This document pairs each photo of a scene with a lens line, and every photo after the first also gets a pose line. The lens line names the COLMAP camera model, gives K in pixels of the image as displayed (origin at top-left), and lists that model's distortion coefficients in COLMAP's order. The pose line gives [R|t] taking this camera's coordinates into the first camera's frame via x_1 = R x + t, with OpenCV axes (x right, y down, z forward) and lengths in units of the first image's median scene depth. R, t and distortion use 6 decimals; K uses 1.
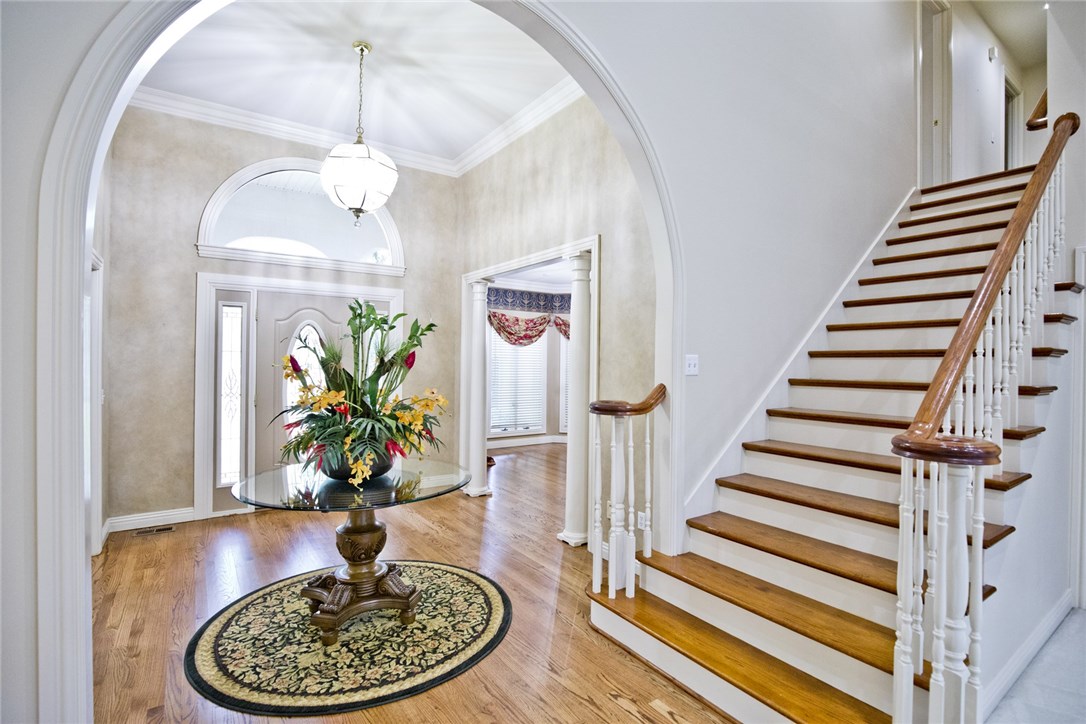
lens RADIAL K [[509.4, 0, 550.4], [0, 509.4, 360.1], [0, 0, 1]] dist [-0.034058, 0.010607]
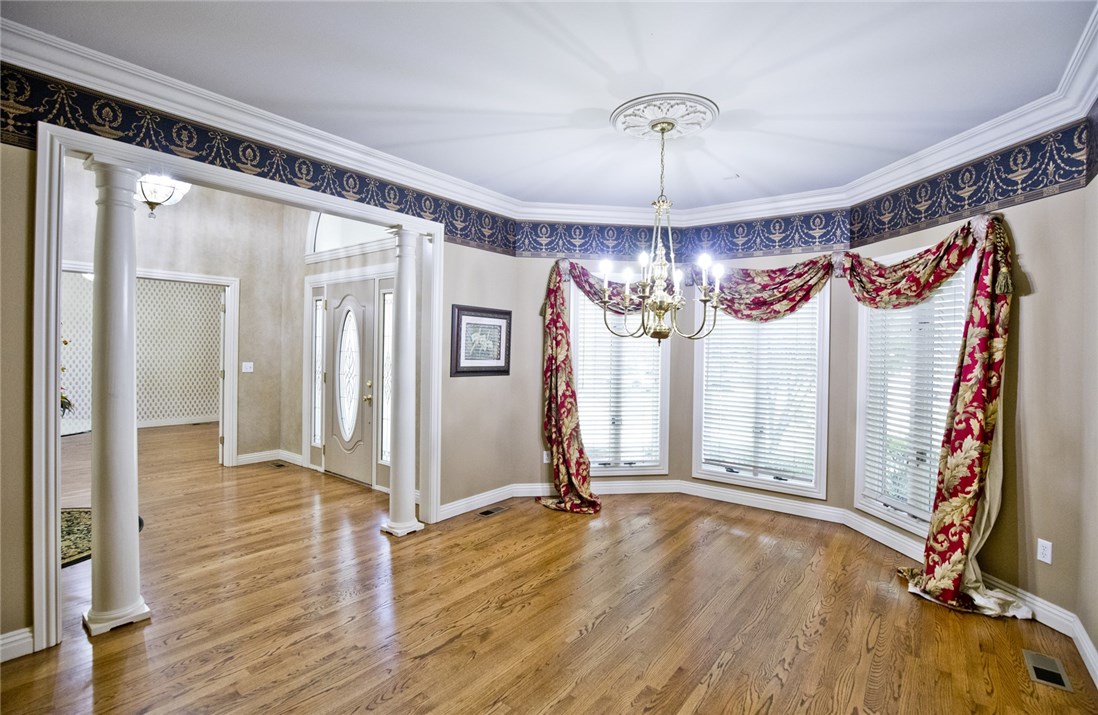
lens RADIAL K [[509.8, 0, 553.0], [0, 509.8, 351.7], [0, 0, 1]] dist [-0.021036, 0.000502]
pose [[0.301267, -0.000129, -0.953540, 0.384883], [-0.012493, 0.999914, -0.004082, 0.008606], [0.953458, 0.013142, 0.301239, 0.631054]]
